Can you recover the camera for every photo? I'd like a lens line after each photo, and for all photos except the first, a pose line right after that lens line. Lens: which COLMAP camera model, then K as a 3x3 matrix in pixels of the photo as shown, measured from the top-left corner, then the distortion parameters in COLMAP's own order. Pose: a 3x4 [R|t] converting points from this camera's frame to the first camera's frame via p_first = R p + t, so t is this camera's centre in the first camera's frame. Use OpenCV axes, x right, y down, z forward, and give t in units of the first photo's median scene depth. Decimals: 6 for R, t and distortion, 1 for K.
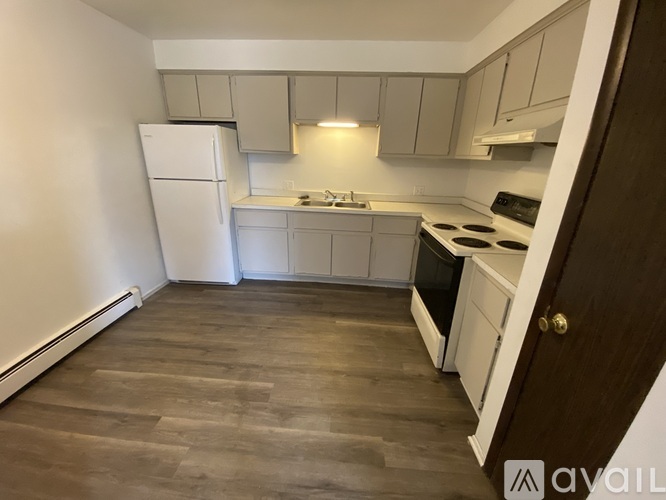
lens RADIAL K [[266.4, 0, 336.2], [0, 266.4, 247.0], [0, 0, 1]] dist [-0.009654, -0.000434]
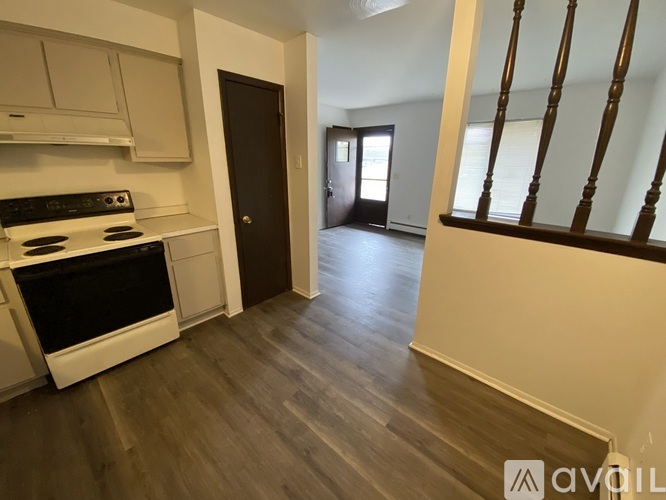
lens RADIAL K [[273.4, 0, 331.6], [0, 273.4, 247.9], [0, 0, 1]] dist [0.001094, -0.000017]
pose [[-0.774831, -0.229676, 0.588969, -0.819046], [0.181634, 0.811500, 0.555407, -0.447031], [-0.605513, 0.537324, -0.587059, 1.170241]]
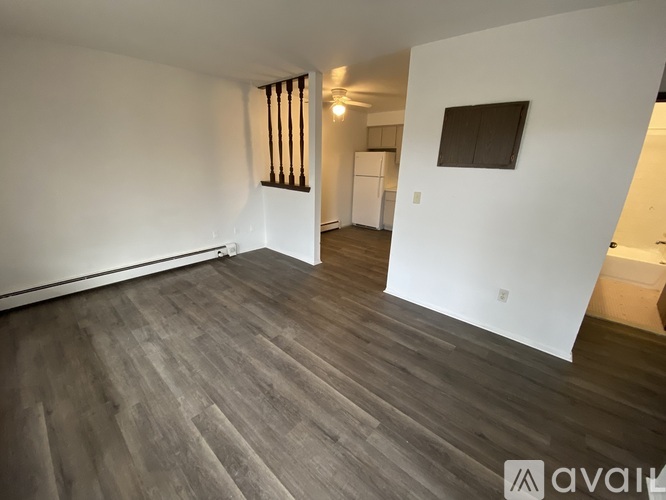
lens RADIAL K [[273.4, 0, 332.0], [0, 273.4, 251.5], [0, 0, 1]] dist [0.001094, -0.000017]
pose [[0.781229, 0.191526, -0.594138, 1.013673], [-0.202264, 0.978087, 0.049340, 0.464258], [0.590568, 0.081626, 0.802849, -1.436381]]
